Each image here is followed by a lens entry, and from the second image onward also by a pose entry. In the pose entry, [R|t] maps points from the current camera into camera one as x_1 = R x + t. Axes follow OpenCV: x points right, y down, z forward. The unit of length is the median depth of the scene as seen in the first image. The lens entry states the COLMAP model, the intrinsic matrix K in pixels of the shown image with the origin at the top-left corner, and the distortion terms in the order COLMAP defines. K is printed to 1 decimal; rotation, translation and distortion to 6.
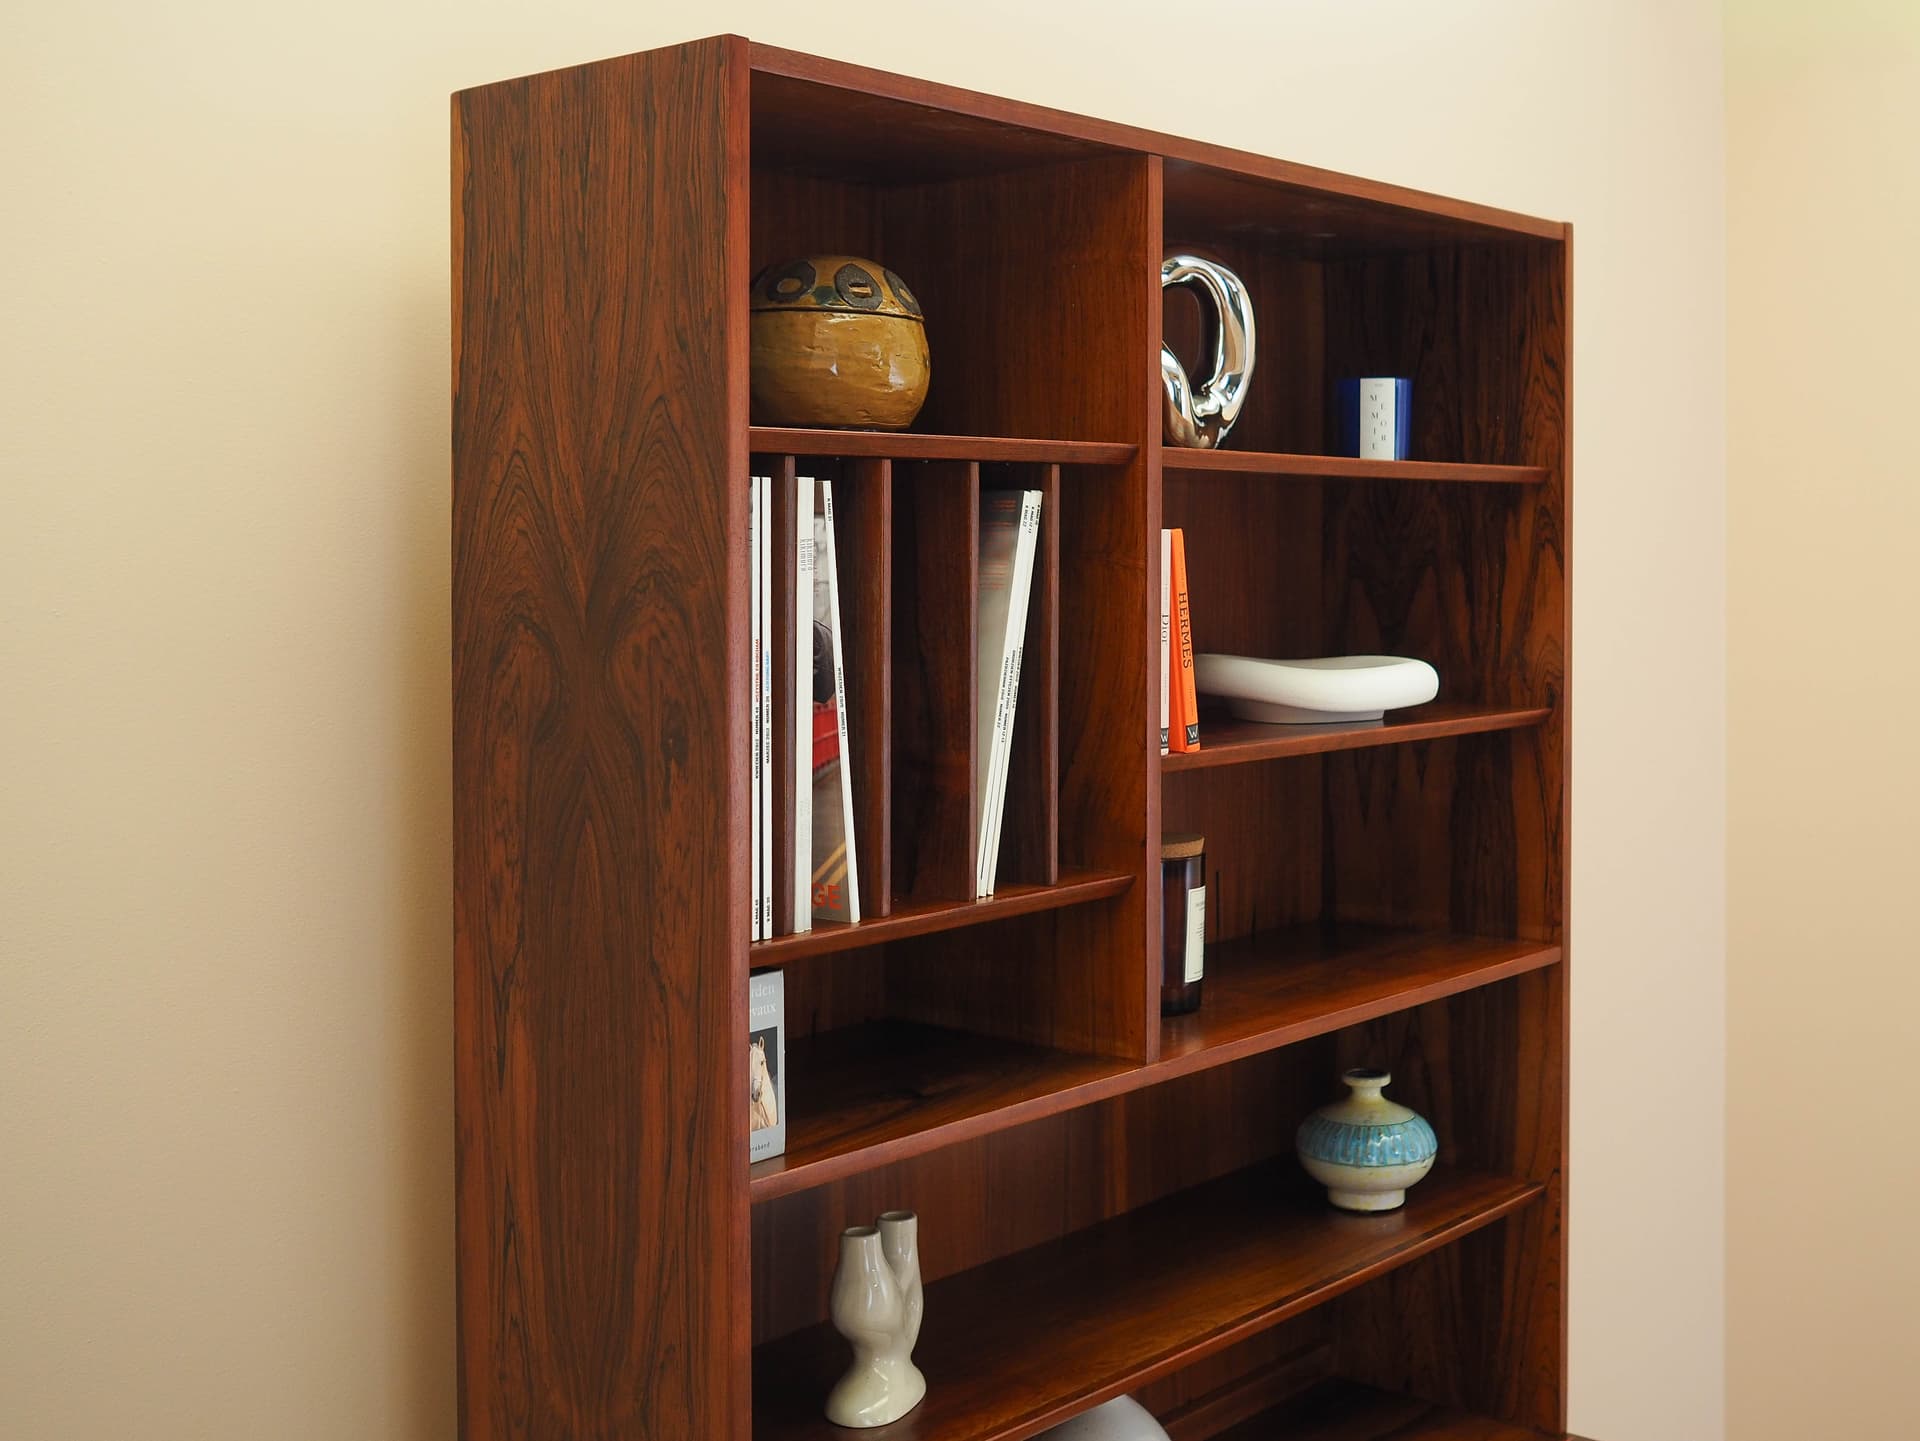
lens RADIAL K [[2318.9, 0, 1028.4], [0, 2318.9, 590.3], [0, 0, 1]] dist [-0.027683, 0.007006]
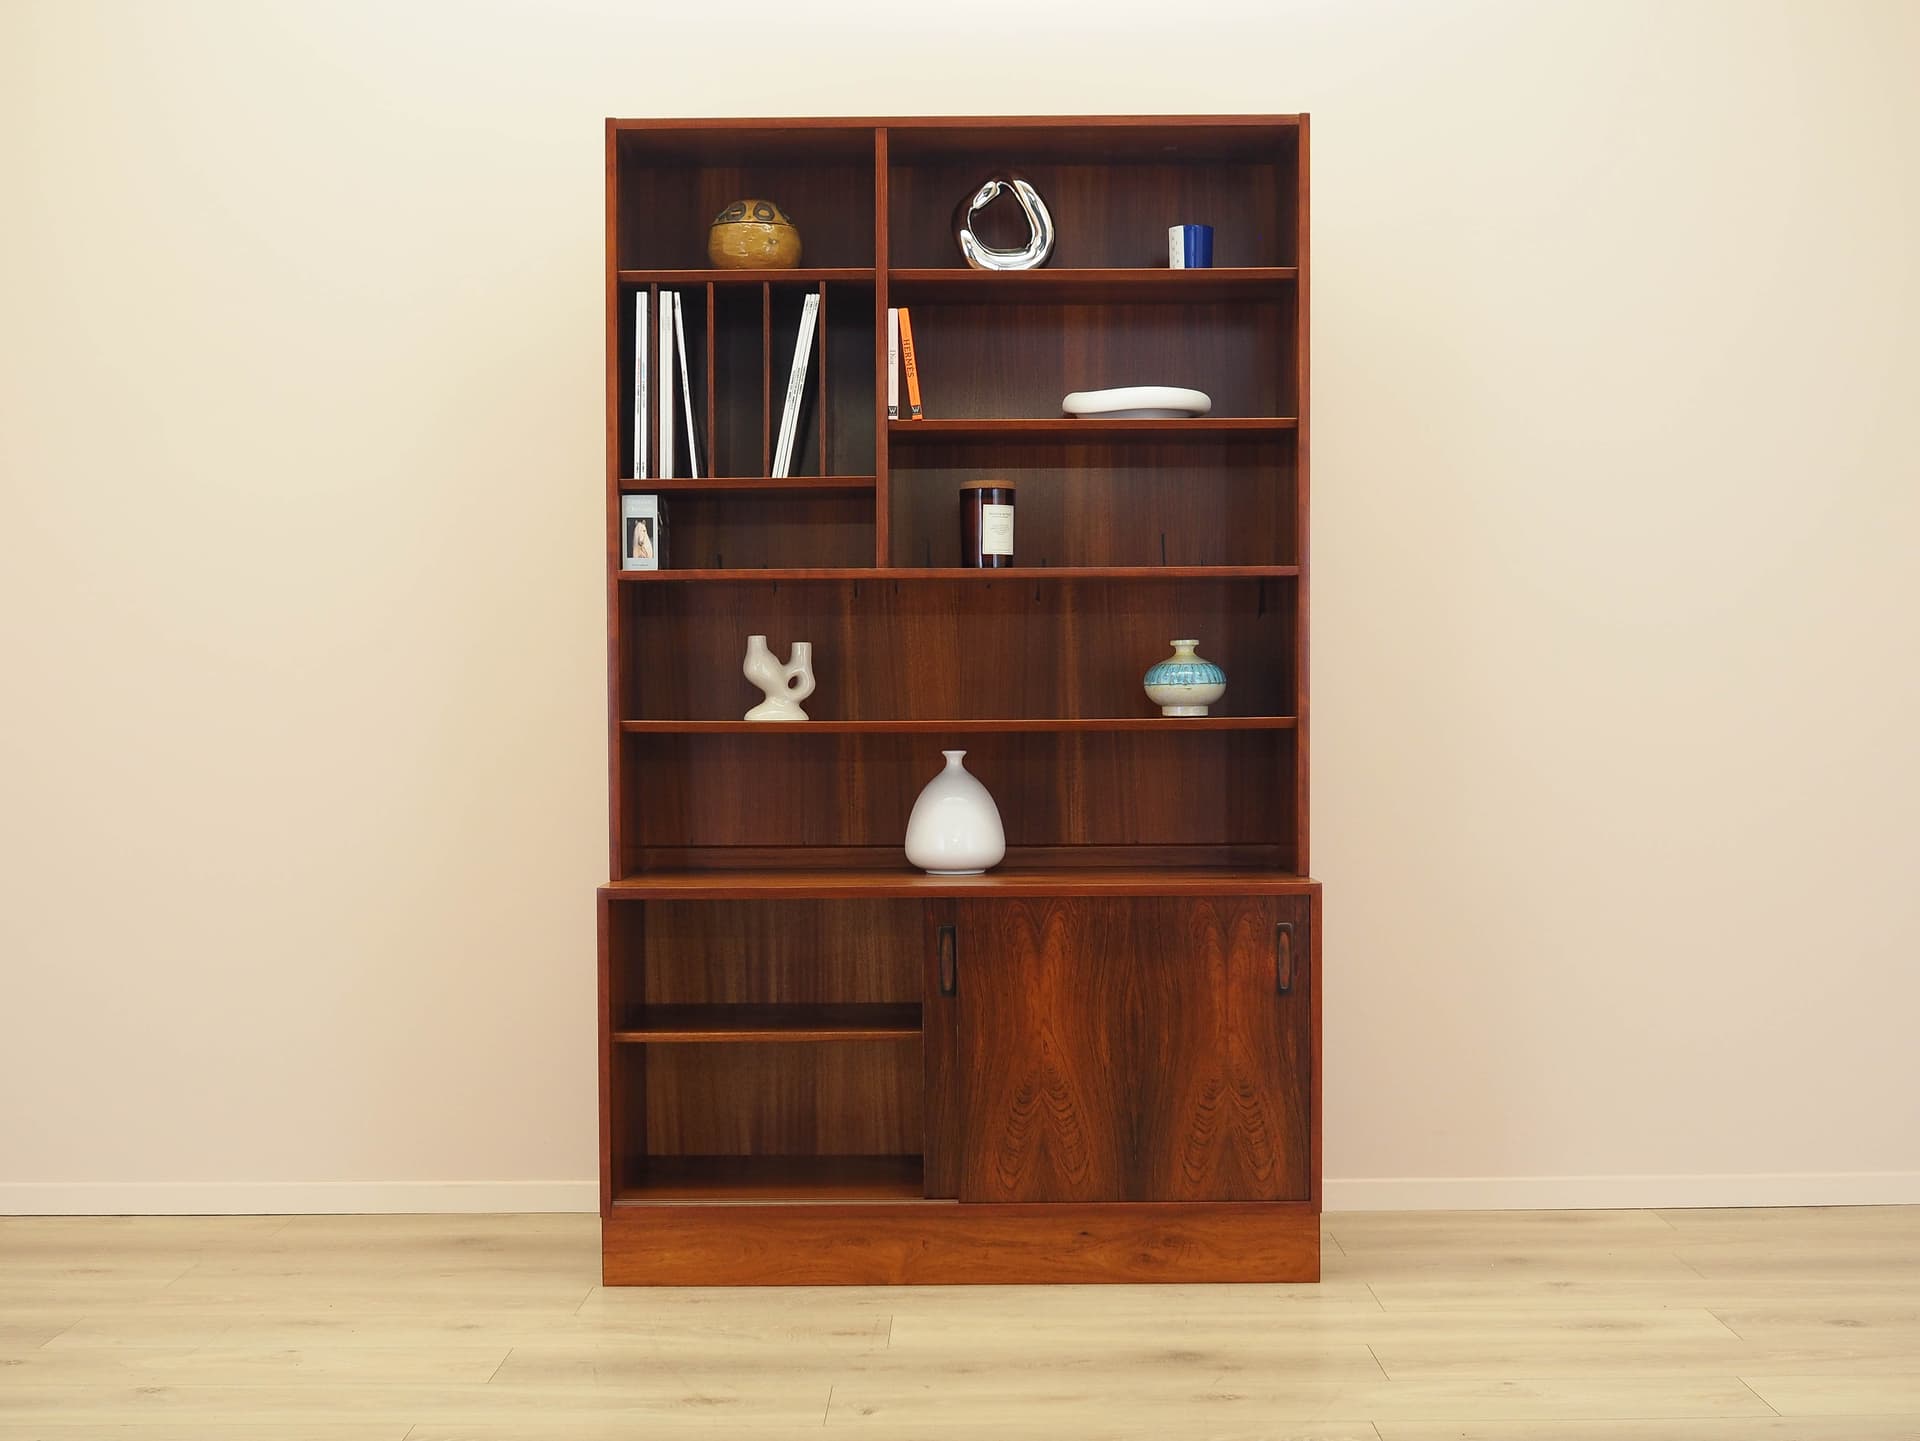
lens RADIAL K [[2585.7, 0, 960.0], [0, 2585.7, 720.5], [0, 0, 1]] dist [-0.011811, -0.006436]
pose [[0.637530, 0.012462, -0.770325, 1.534504], [-0.012095, 0.999908, 0.006166, 0.266225], [0.770330, 0.005386, 0.637622, -0.341929]]
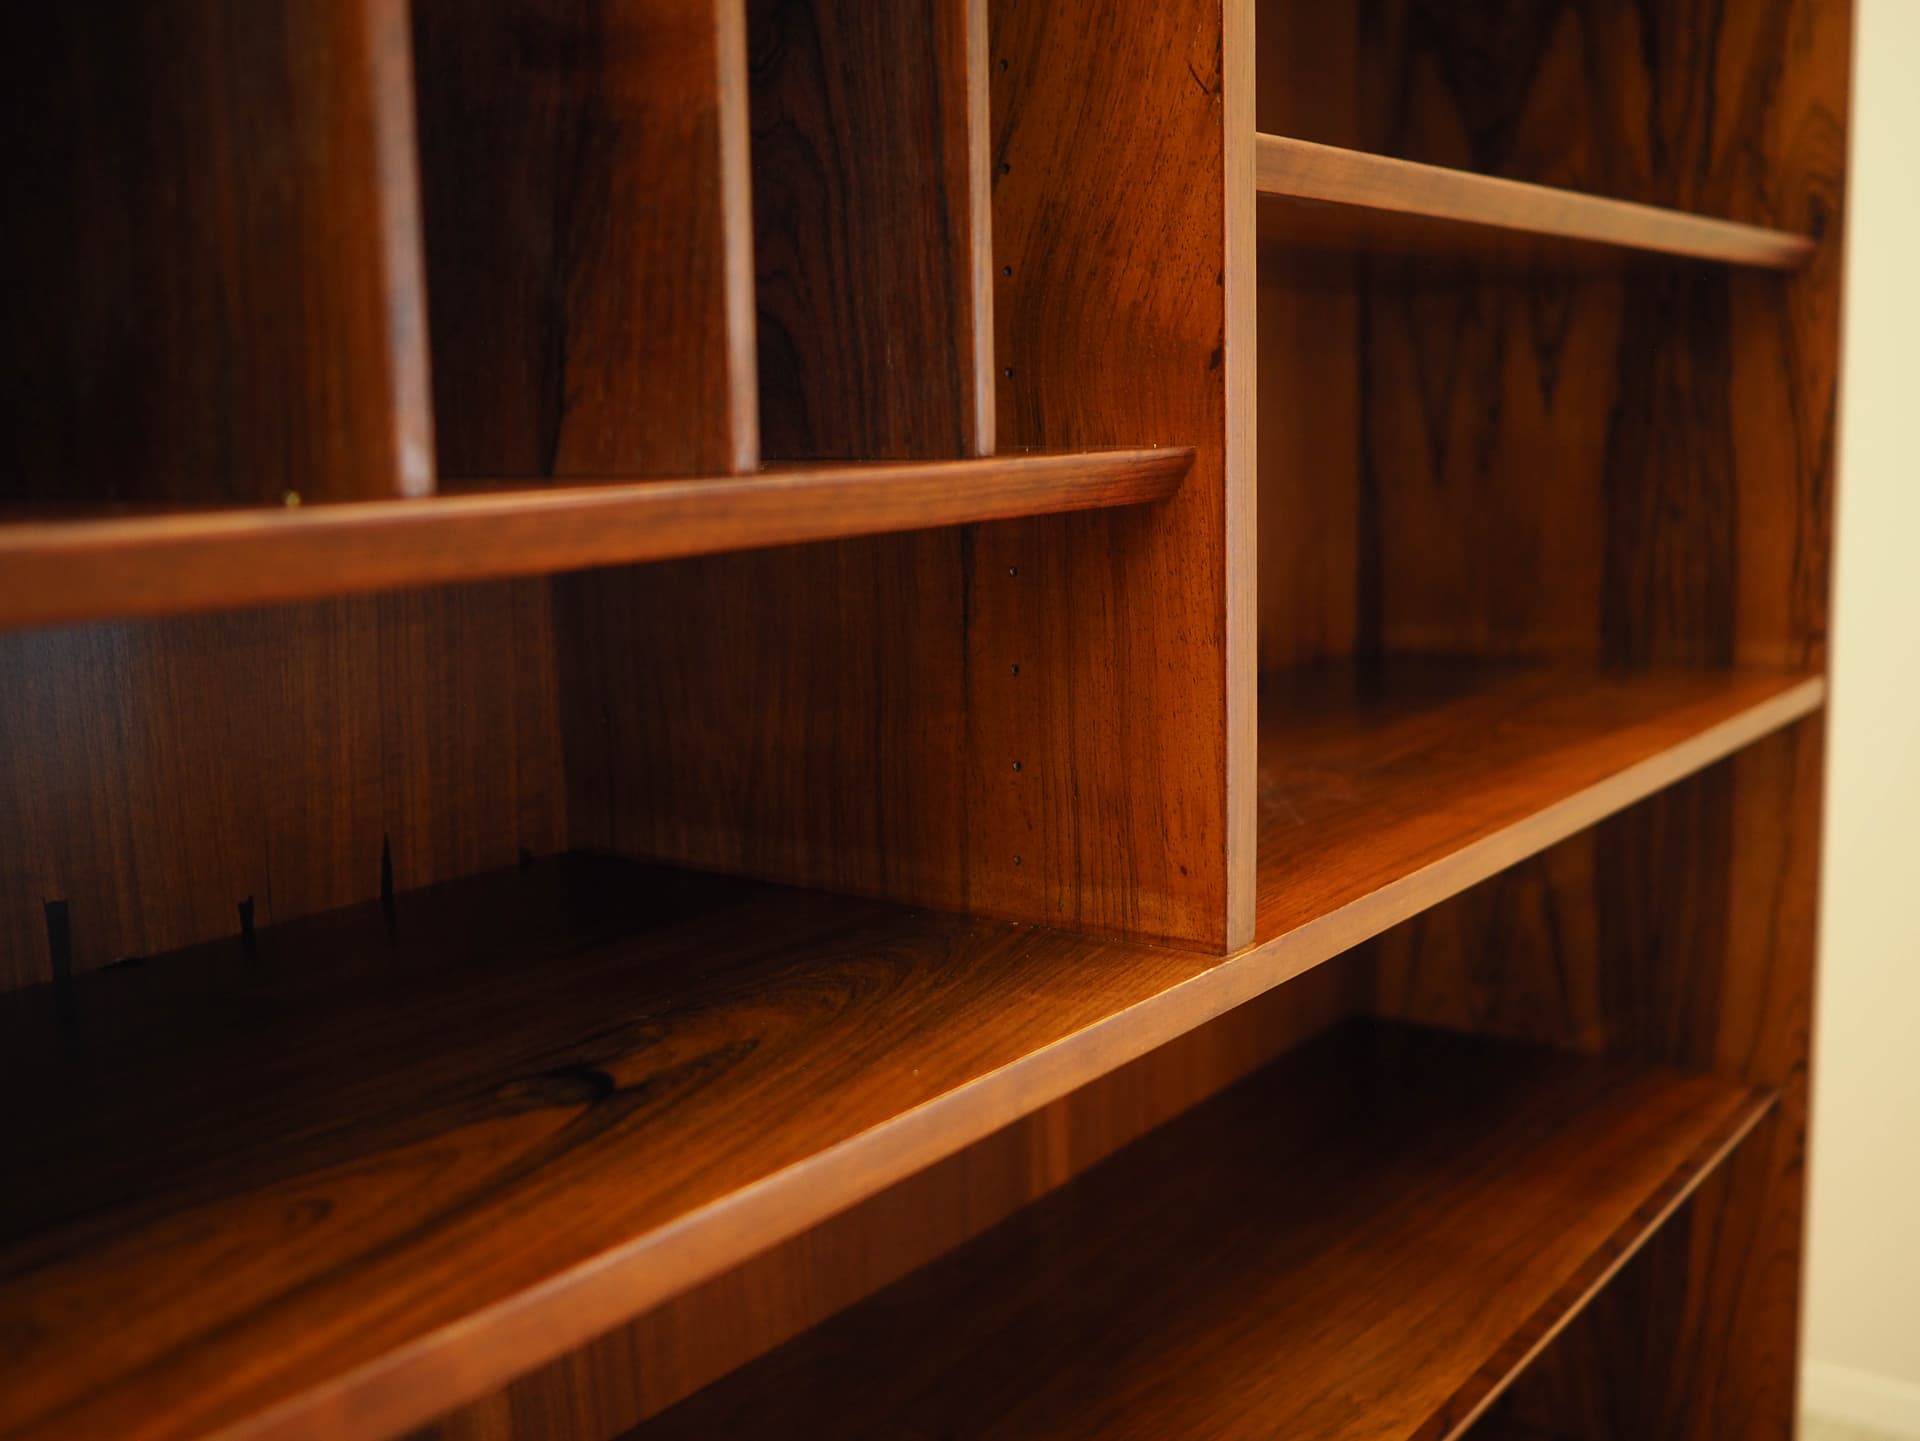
lens RADIAL K [[2014.8, 0, 919.2], [0, 2014.8, 719.1], [0, 0, 1]] dist [0.005394, 0.008533]
pose [[0.998478, -0.033630, 0.043713, -0.010094], [0.027682, 0.991102, 0.130194, 0.099636], [-0.047702, -0.128786, 0.990524, 0.553745]]
